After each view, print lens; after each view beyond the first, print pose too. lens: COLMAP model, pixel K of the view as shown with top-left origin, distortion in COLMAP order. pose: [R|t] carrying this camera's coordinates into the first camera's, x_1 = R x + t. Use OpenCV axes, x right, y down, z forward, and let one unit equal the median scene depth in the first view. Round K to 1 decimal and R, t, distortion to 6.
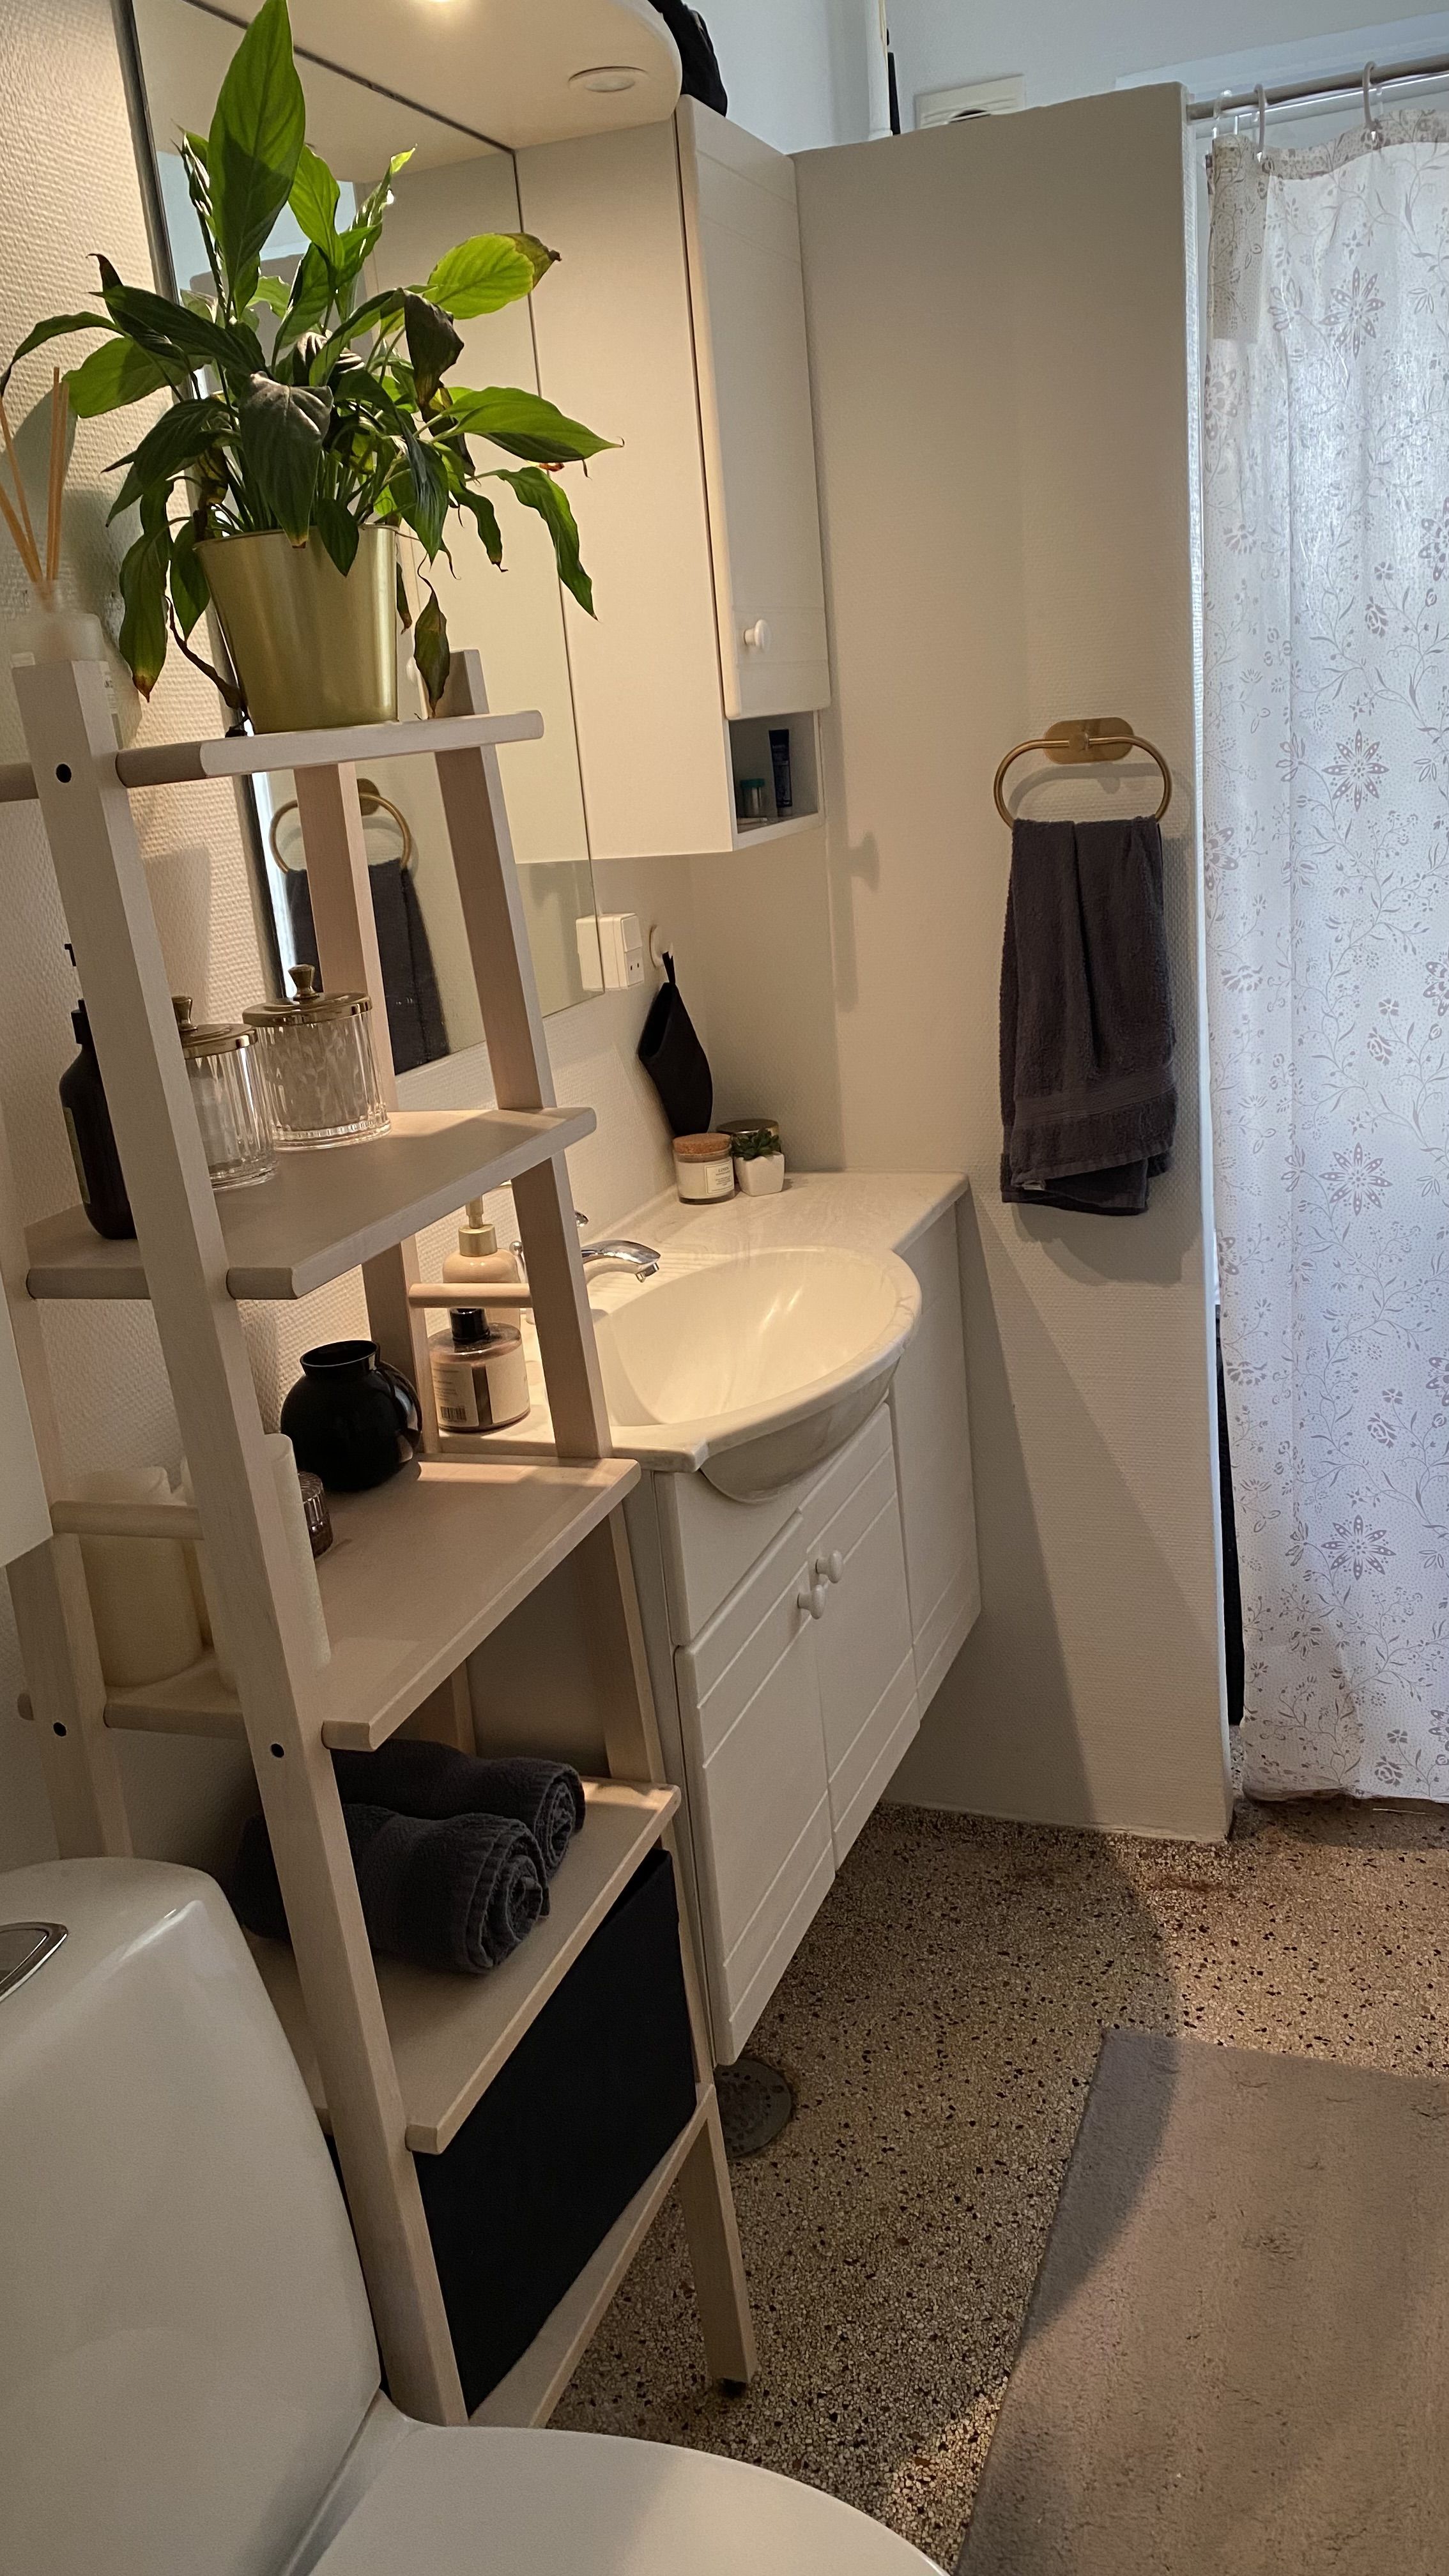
lens RADIAL K [[1948.3, 0, 714.6], [0, 1948.3, 1281.7], [0, 0, 1]] dist [0.028989, -0.047958]
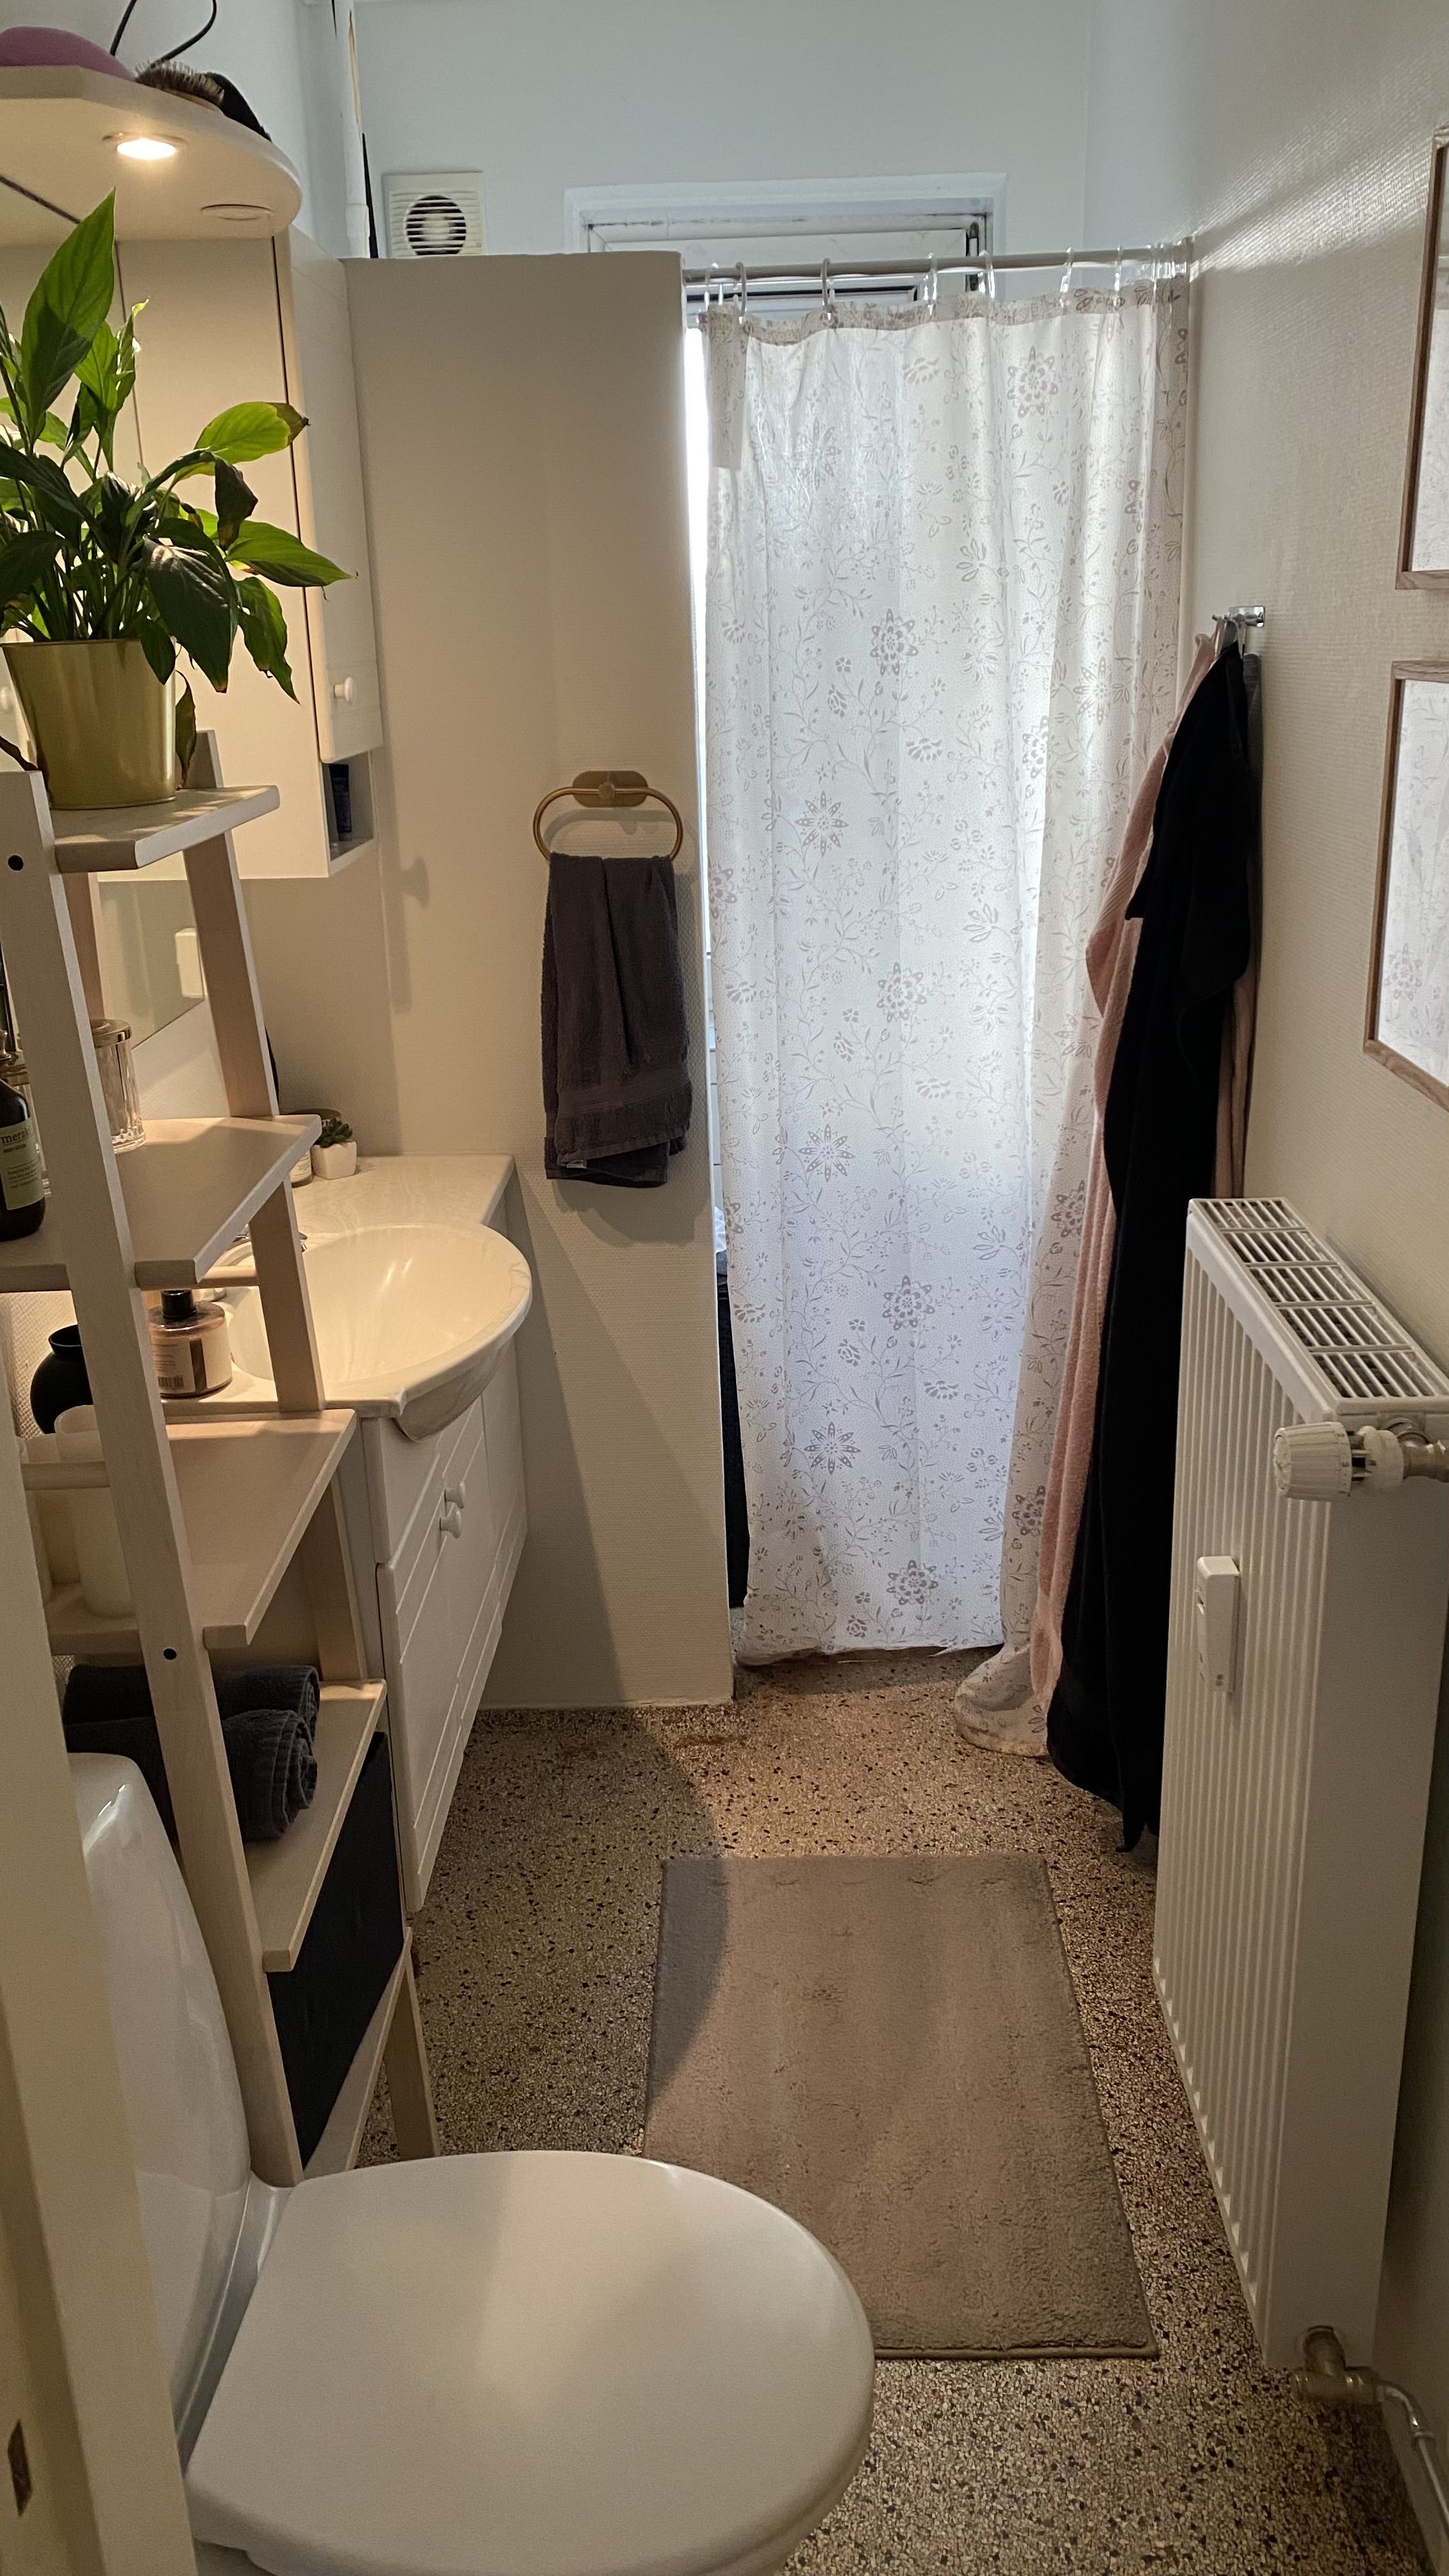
lens RADIAL K [[1948.3, 0, 715.8], [0, 1948.3, 1290.4], [0, 0, 1]] dist [0.028989, -0.047958]
pose [[0.938519, -0.048948, 0.341741, -0.177469], [0.040568, 0.998676, 0.031632, -0.007503], [-0.342837, -0.015824, 0.939262, -0.149590]]
